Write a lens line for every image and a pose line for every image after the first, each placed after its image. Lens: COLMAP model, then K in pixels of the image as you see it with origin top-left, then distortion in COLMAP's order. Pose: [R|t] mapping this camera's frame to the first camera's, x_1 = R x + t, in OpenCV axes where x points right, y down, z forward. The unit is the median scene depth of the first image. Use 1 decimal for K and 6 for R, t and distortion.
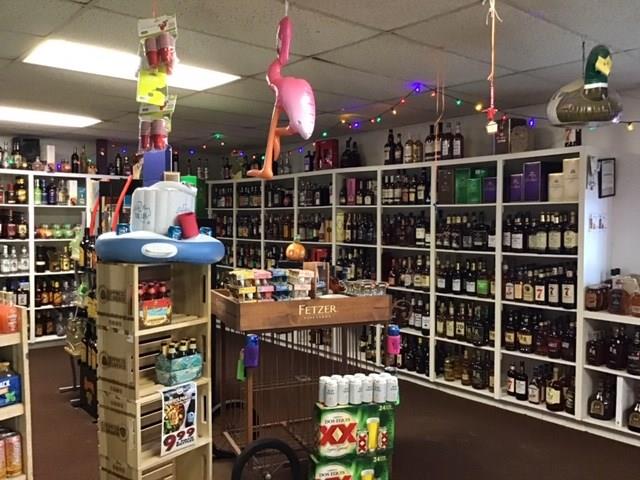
lens RADIAL K [[571.1, 0, 326.1], [0, 571.1, 244.2], [0, 0, 1]] dist [0.065807, -0.133072]
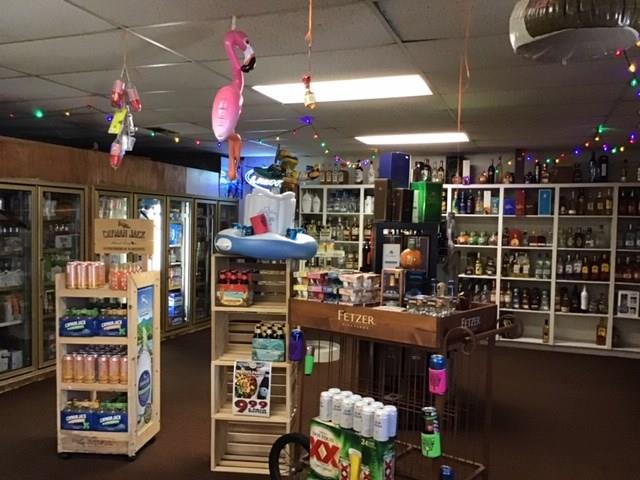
lens RADIAL K [[571.1, 0, 324.7], [0, 571.1, 237.4], [0, 0, 1]] dist [0.065807, -0.133072]
pose [[0.483009, 0.022523, -0.875325, 0.818288], [-0.054185, 0.998522, -0.004207, -0.010085], [0.873937, 0.049462, 0.483516, 0.533082]]
